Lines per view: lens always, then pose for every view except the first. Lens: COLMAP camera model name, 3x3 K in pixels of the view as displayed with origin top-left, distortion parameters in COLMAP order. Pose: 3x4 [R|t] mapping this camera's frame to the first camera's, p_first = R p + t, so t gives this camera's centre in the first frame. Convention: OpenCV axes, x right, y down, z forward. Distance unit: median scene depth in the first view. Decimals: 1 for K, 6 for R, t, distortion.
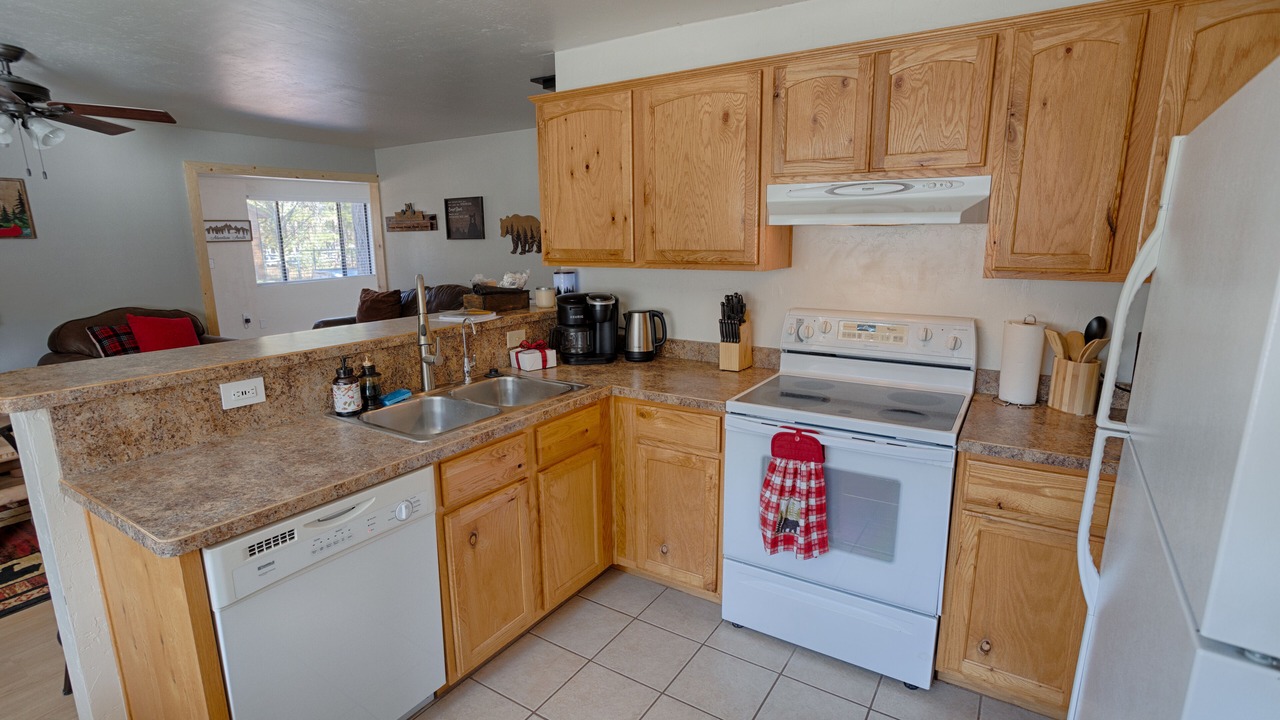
lens RADIAL K [[621.2, 0, 635.8], [0, 621.2, 361.7], [0, 0, 1]] dist [-0.017643, 0.013989]
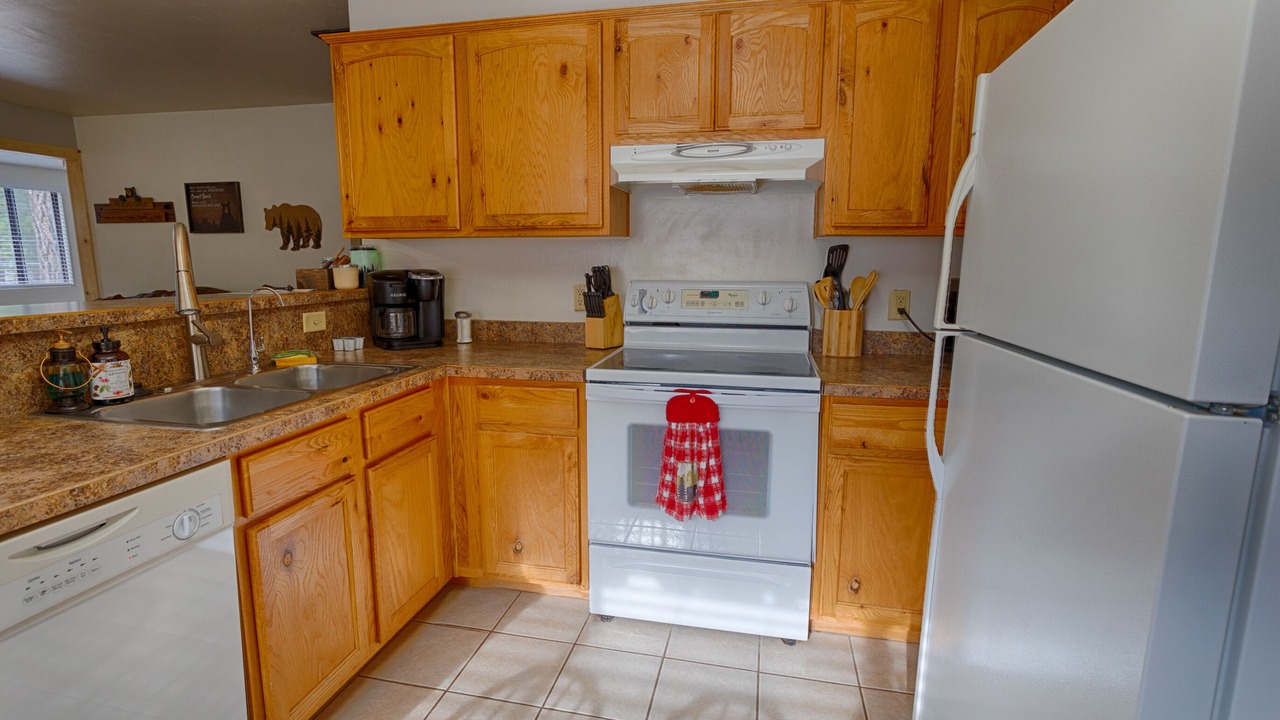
lens RADIAL K [[621.2, 0, 643.9], [0, 621.2, 348.7], [0, 0, 1]] dist [-0.017643, 0.013989]
pose [[0.938685, -0.043066, 0.342077, -0.081553], [0.058634, 0.997655, -0.035295, 0.066789], [-0.339755, 0.053188, 0.939009, 0.103757]]
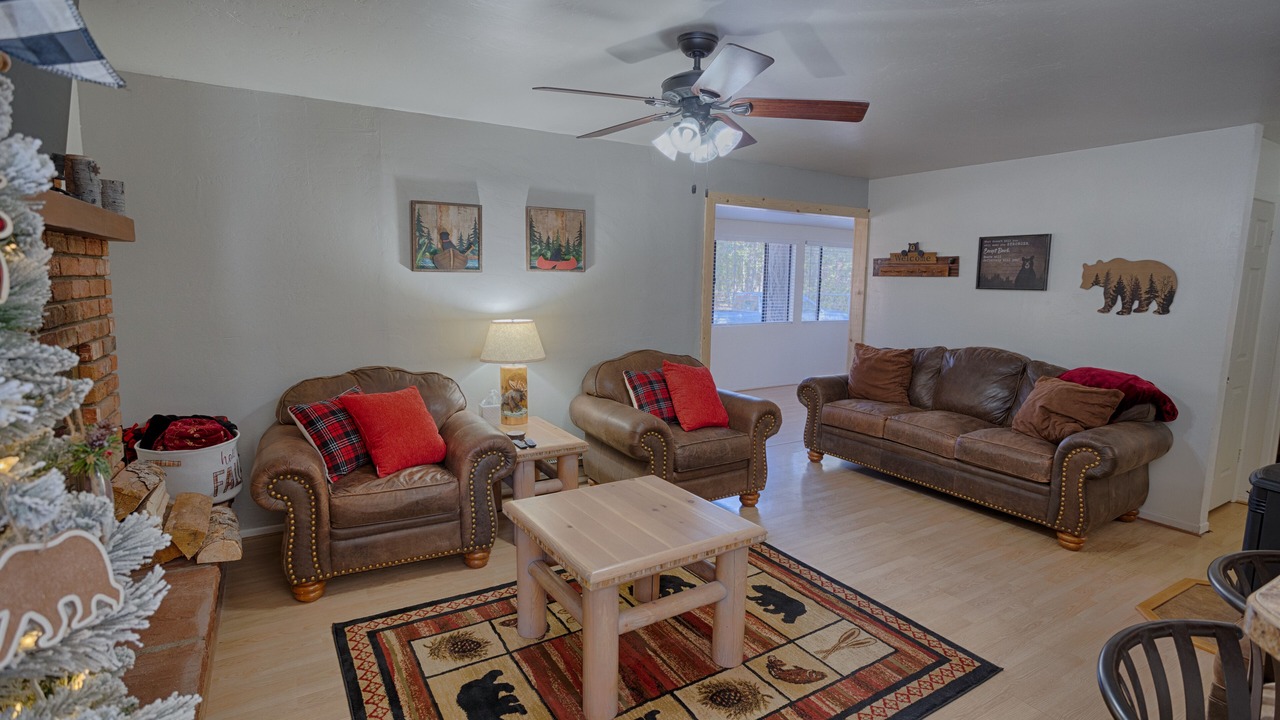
lens RADIAL K [[621.2, 0, 647.7], [0, 621.2, 356.3], [0, 0, 1]] dist [-0.017643, 0.013989]
pose [[0.908698, 0.083369, -0.409044, -1.126500], [-0.116432, 0.991587, -0.056556, -0.068201], [0.400887, 0.099018, 0.910761, 0.438072]]
